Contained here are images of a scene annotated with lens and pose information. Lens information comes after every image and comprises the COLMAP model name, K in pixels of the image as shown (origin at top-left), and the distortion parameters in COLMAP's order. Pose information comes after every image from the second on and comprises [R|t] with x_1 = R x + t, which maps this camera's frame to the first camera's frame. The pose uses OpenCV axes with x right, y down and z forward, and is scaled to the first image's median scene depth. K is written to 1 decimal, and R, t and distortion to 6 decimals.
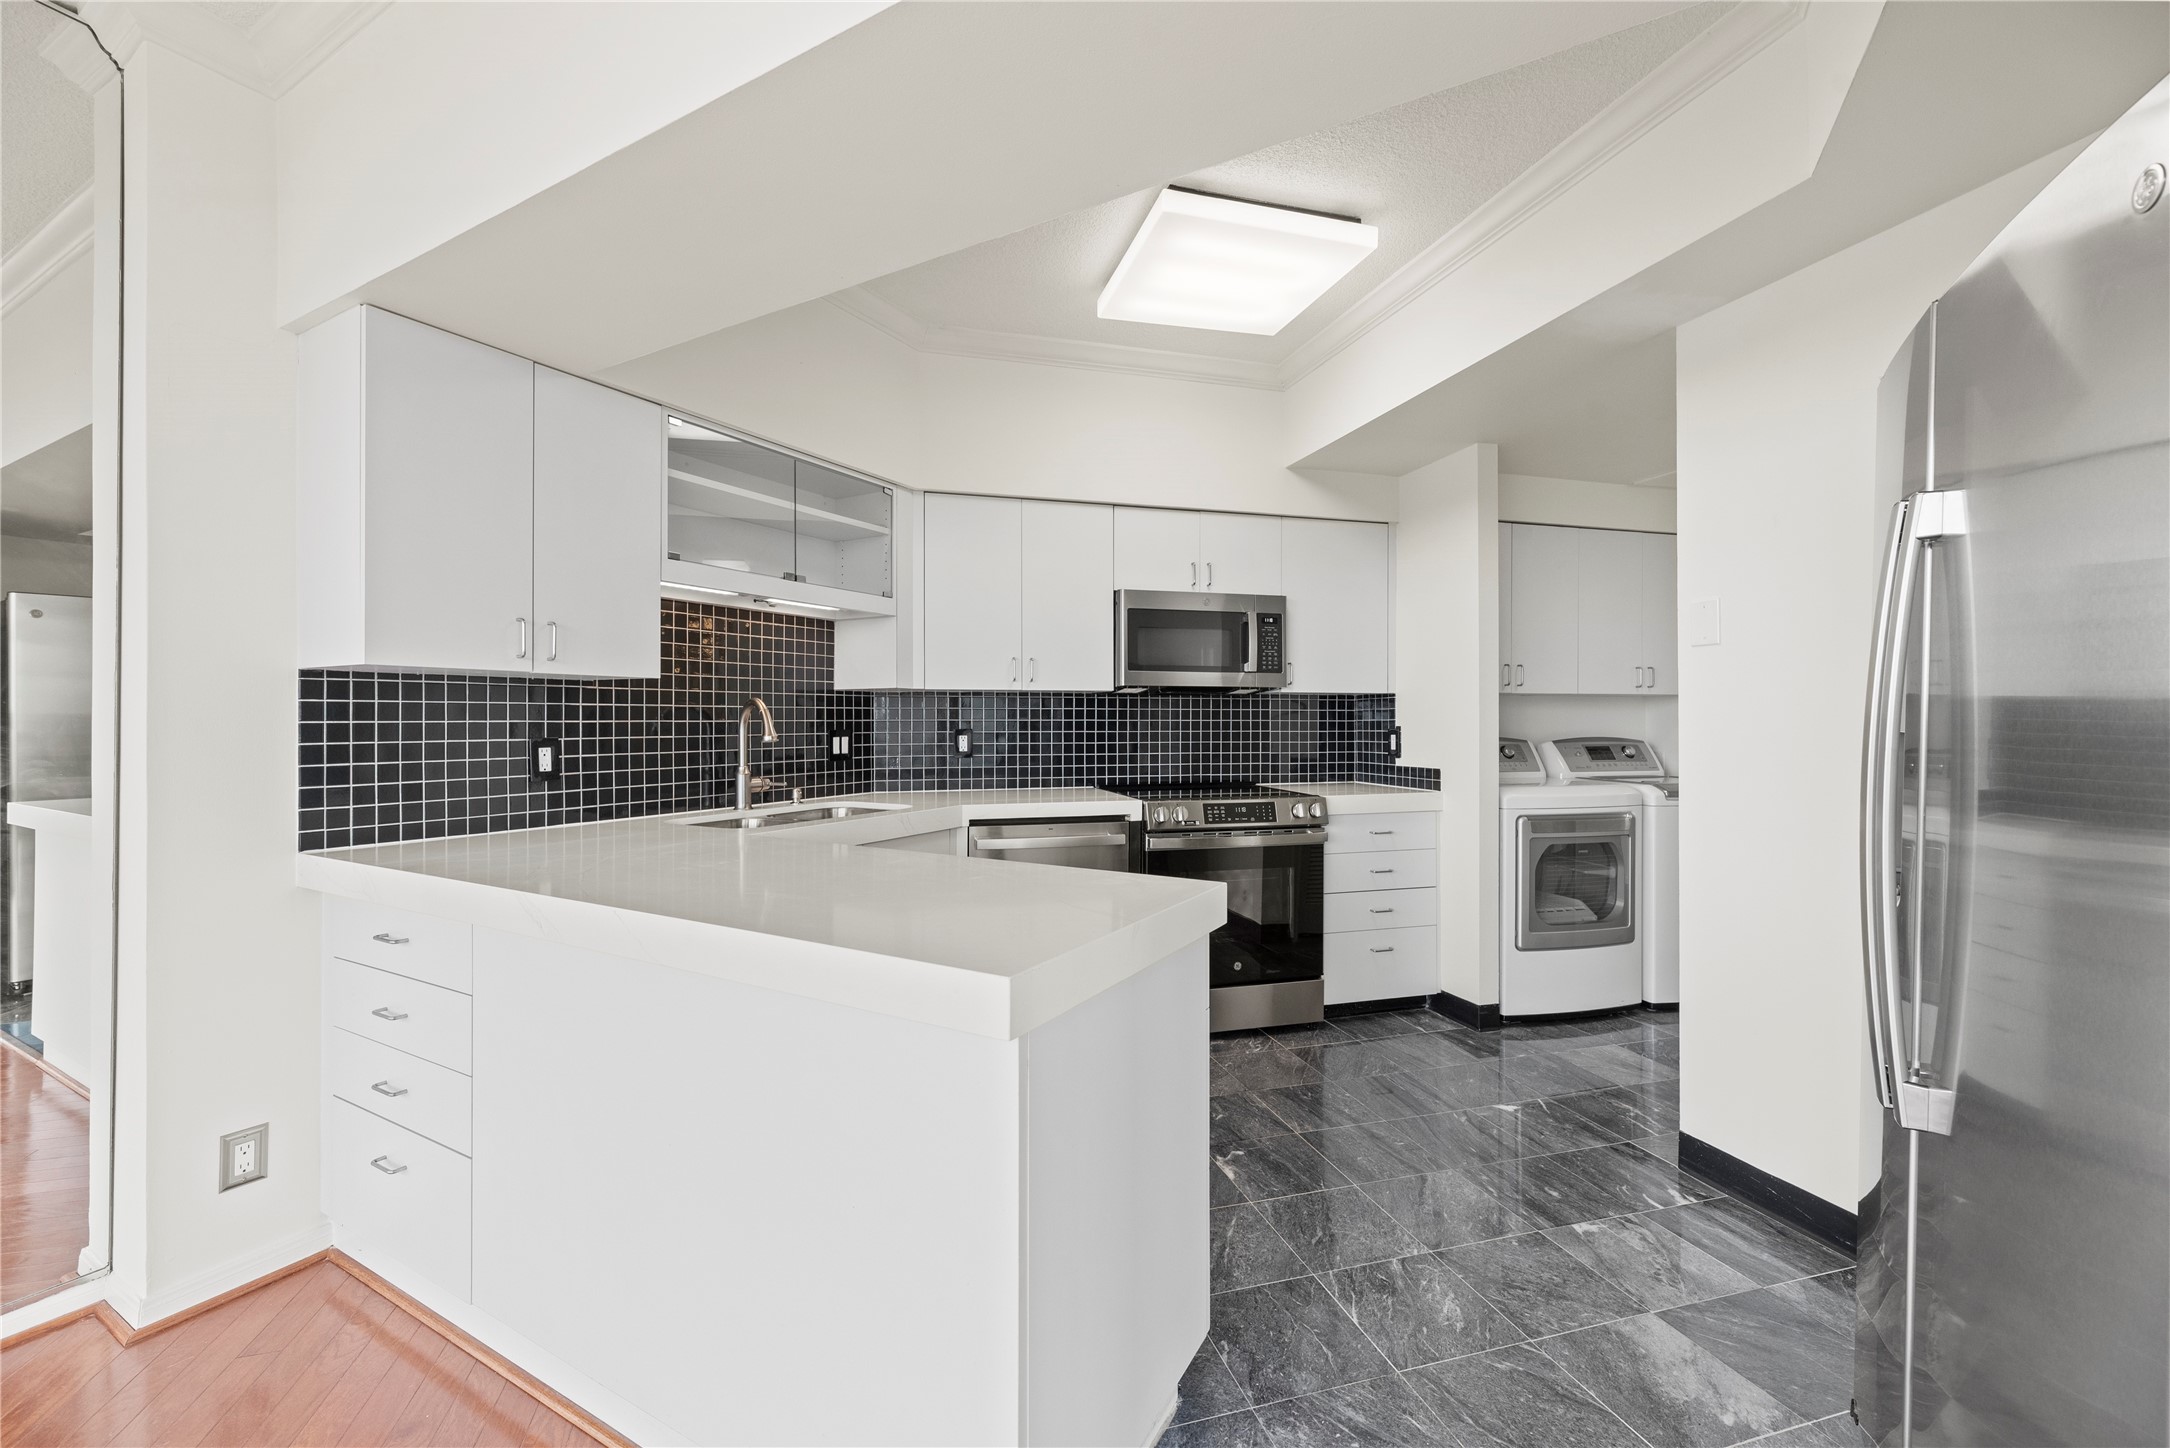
lens RADIAL K [[850.5, 0, 1085.0], [0, 850.5, 724.0], [0, 0, 1]] dist [0.001113, -0.000169]
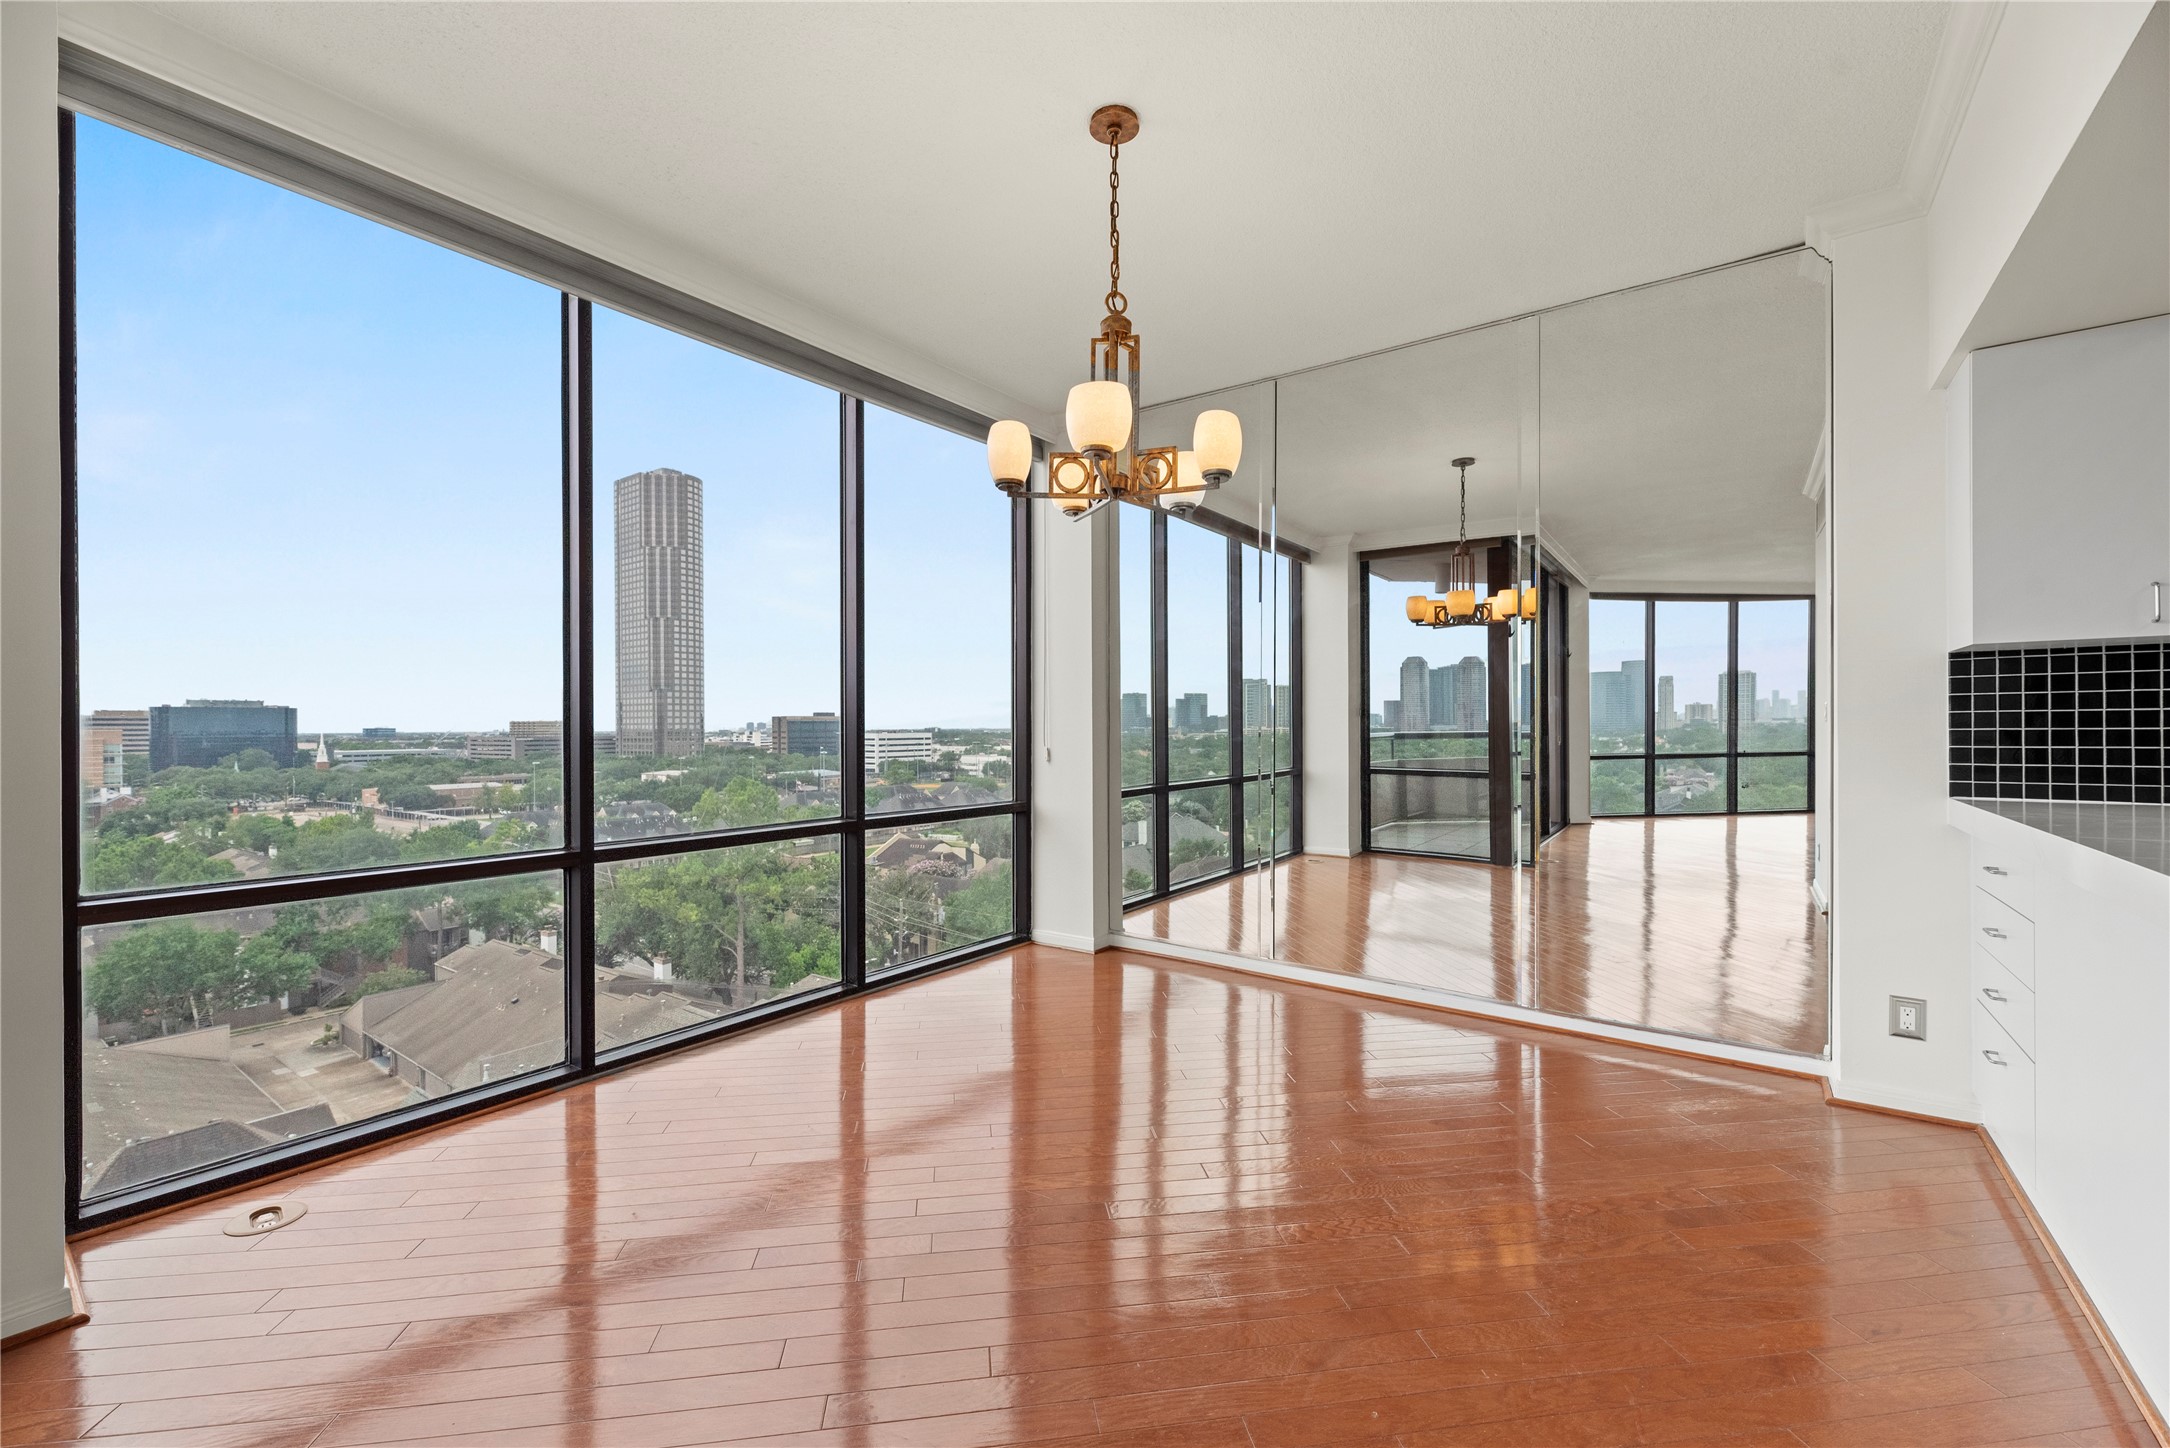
lens RADIAL K [[870.0, 0, 1084.9], [0, 870.0, 737.7], [0, 0, 1]] dist [0.002658, 0.000252]
pose [[-0.113842, 0.030416, -0.993033, 0.510551], [0.017078, 0.999443, 0.028655, 0.003169], [0.993352, -0.013697, -0.114298, -0.129218]]
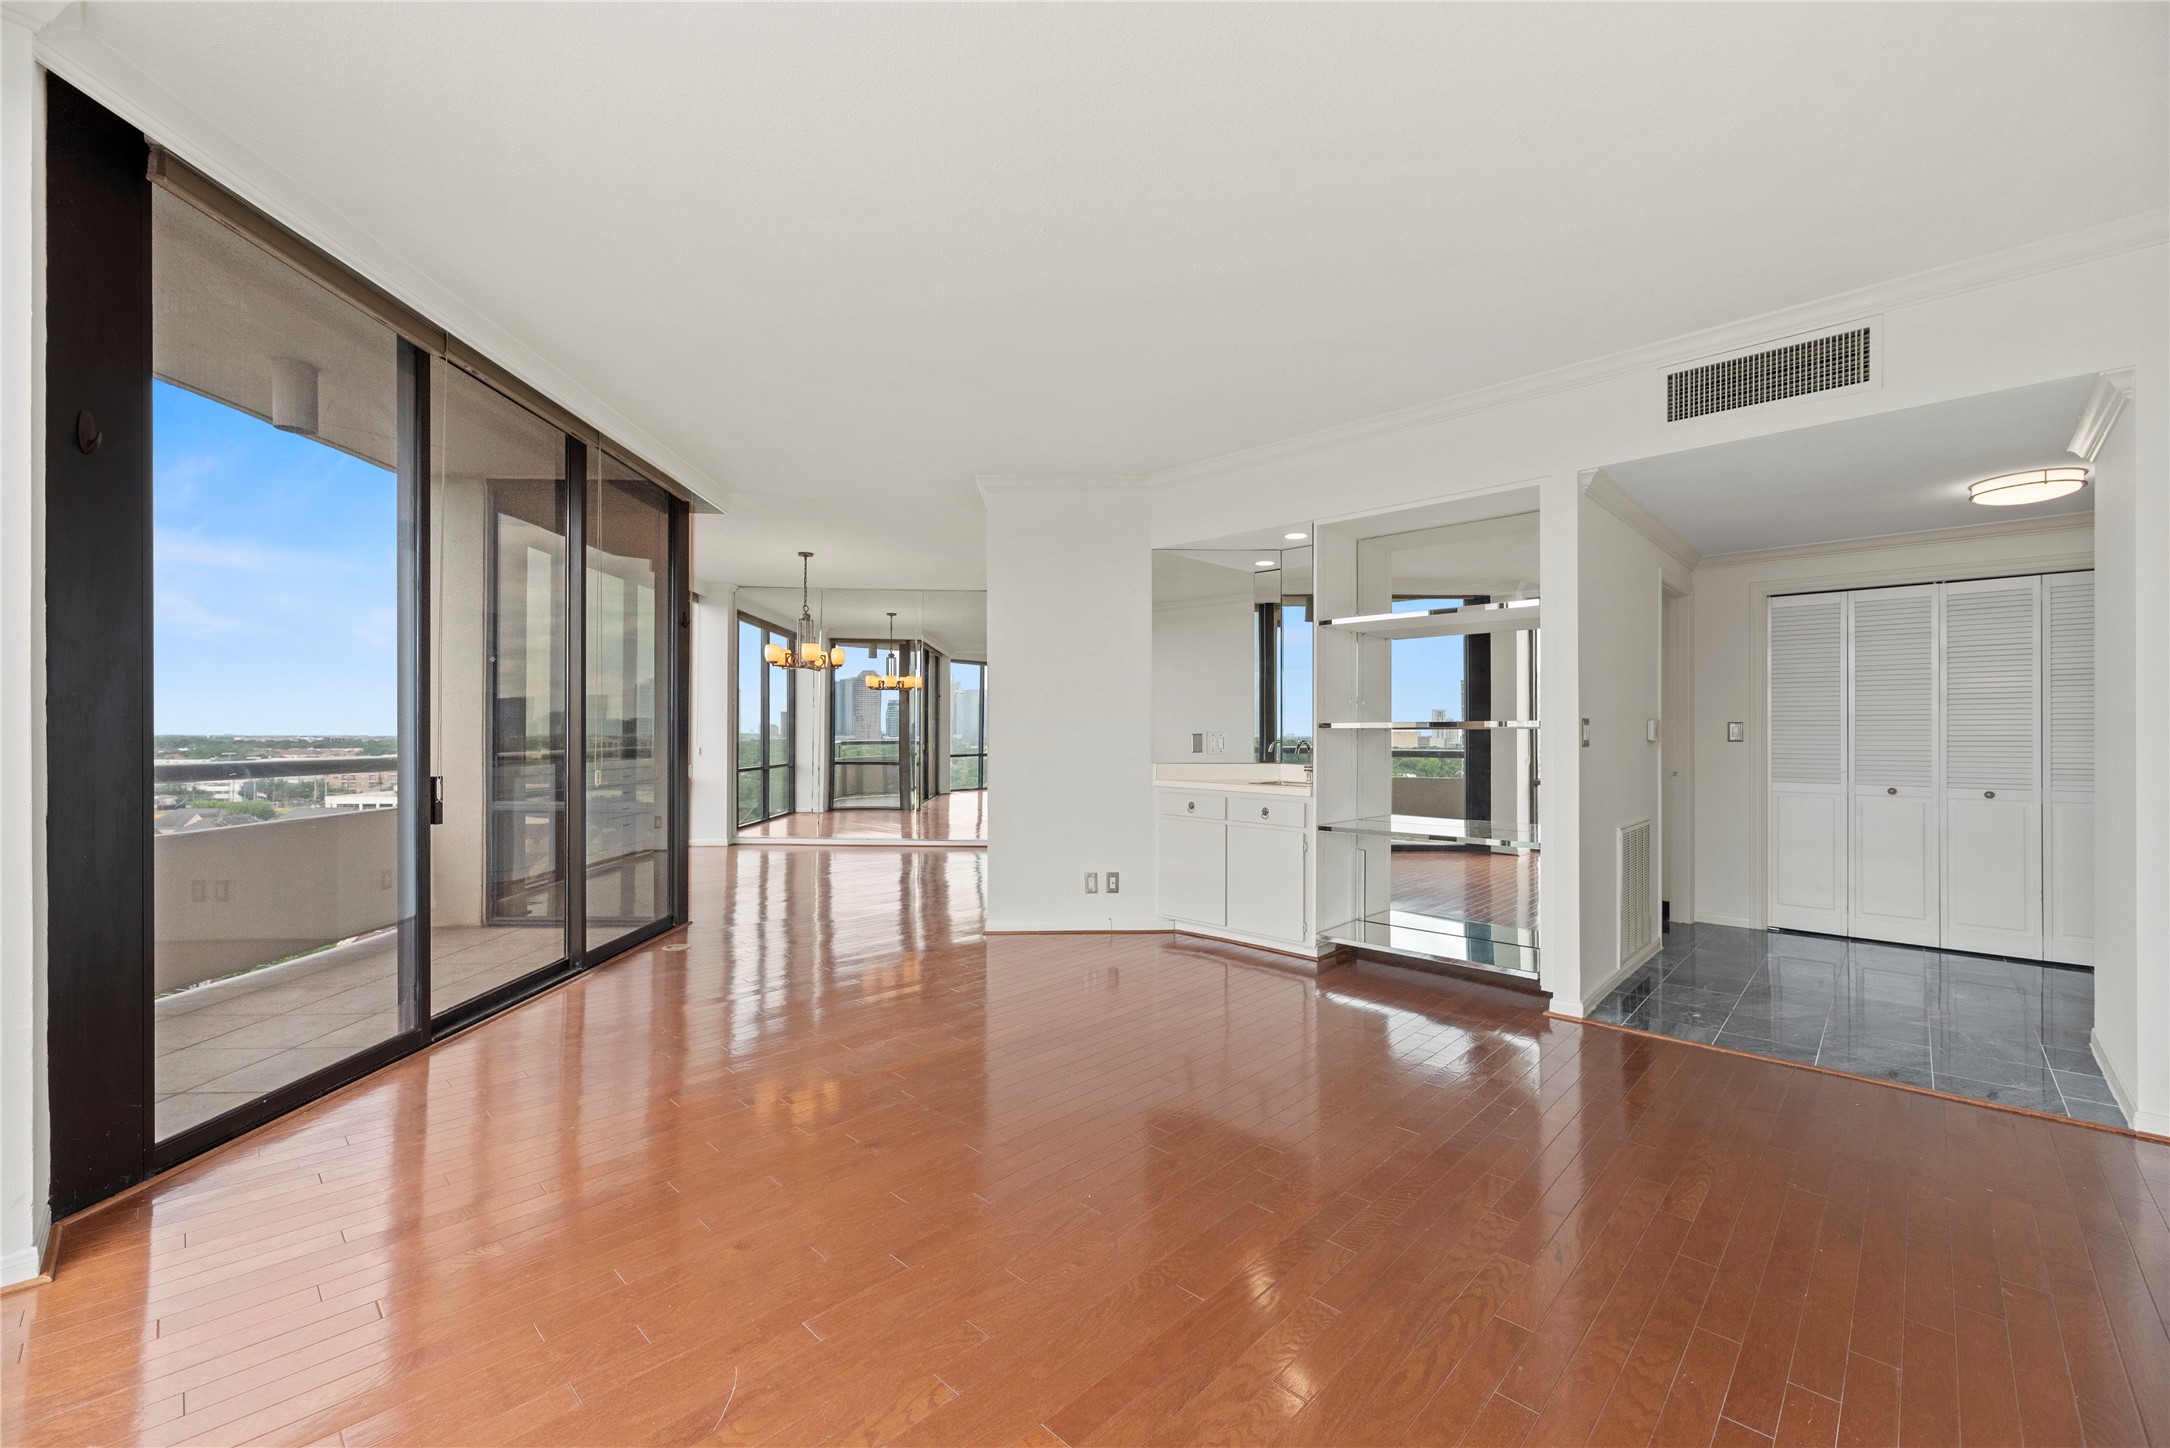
lens RADIAL K [[870.0, 0, 1084.9], [0, 870.0, 737.7], [0, 0, 1]] dist [0.002658, 0.000252]
pose [[0.517286, 0.029552, -0.855302, 1.741993], [-0.012348, 0.999557, 0.027068, -0.050610], [0.855724, -0.003441, 0.517422, -0.582766]]
